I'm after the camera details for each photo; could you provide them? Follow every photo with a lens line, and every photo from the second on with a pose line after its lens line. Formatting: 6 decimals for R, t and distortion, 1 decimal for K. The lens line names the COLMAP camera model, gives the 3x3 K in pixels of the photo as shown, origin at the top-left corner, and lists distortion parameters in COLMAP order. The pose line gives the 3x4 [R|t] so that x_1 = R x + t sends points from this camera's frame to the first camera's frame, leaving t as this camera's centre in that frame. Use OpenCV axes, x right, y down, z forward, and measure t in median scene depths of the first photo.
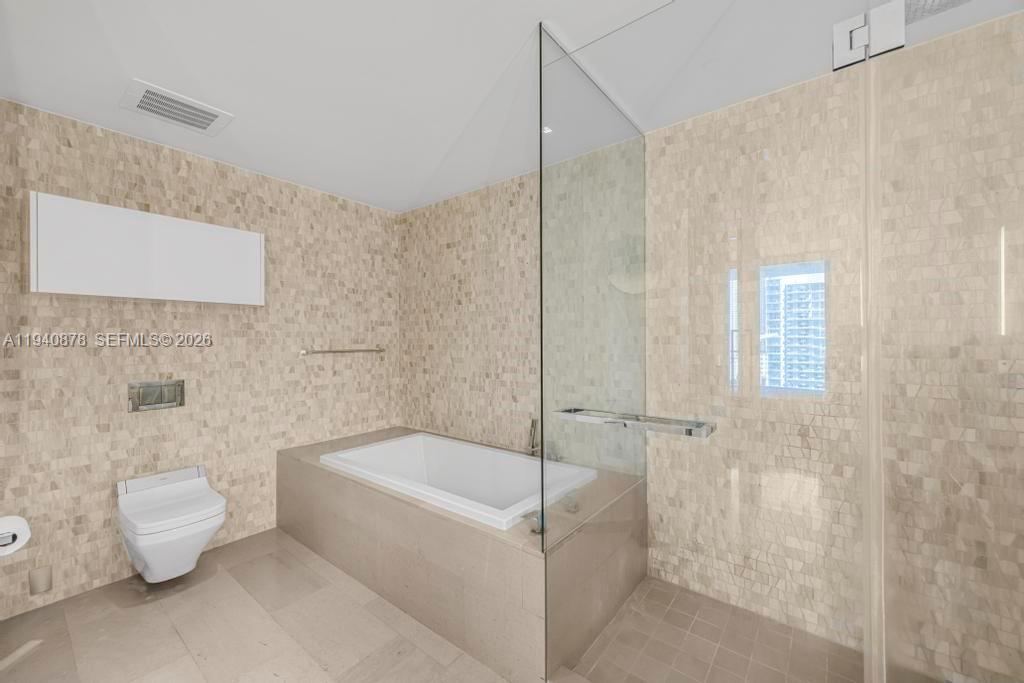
lens RADIAL K [[400.4, 0, 512.0], [0, 400.4, 341.5], [0, 0, 1]] dist [0.000717, -0.000263]
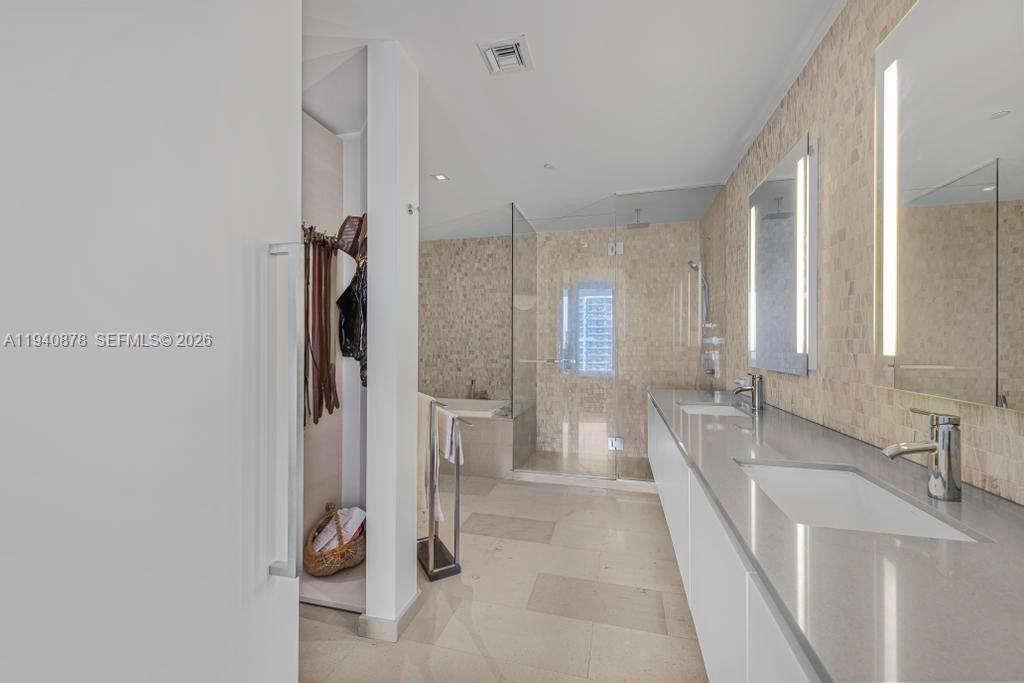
lens RADIAL K [[407.3, 0, 511.3], [0, 407.3, 346.2], [0, 0, 1]] dist [0.001261, -0.000239]
pose [[0.914855, 0.002722, 0.403774, -0.493124], [-0.004797, 0.999980, 0.004126, 0.037793], [-0.403755, -0.005711, 0.914849, -0.671843]]
